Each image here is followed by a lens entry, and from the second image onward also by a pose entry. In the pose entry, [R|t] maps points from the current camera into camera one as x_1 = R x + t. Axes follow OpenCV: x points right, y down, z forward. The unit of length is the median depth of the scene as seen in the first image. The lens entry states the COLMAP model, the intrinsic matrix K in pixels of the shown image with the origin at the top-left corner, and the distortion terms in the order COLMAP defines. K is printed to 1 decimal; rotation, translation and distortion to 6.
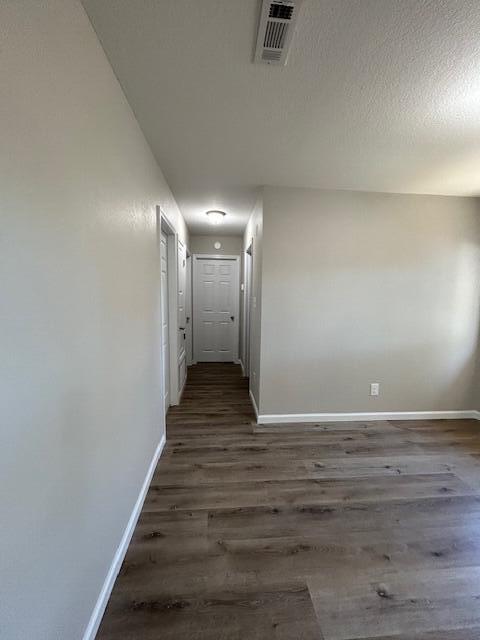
lens RADIAL K [[260.9, 0, 240.0], [0, 260.9, 320.0], [0, 0, 1]] dist [0.000303, 0.000387]
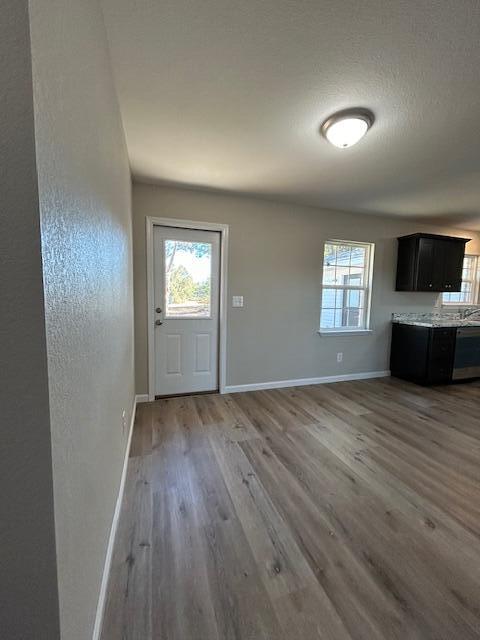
lens RADIAL K [[261.2, 0, 243.6], [0, 261.2, 321.1], [0, 0, 1]] dist [0.010012, 0.000026]
pose [[-0.244085, -0.112691, 0.963184, -0.148115], [0.070639, 0.988520, 0.133557, -0.038383], [-0.967178, 0.100637, -0.233322, 1.020630]]
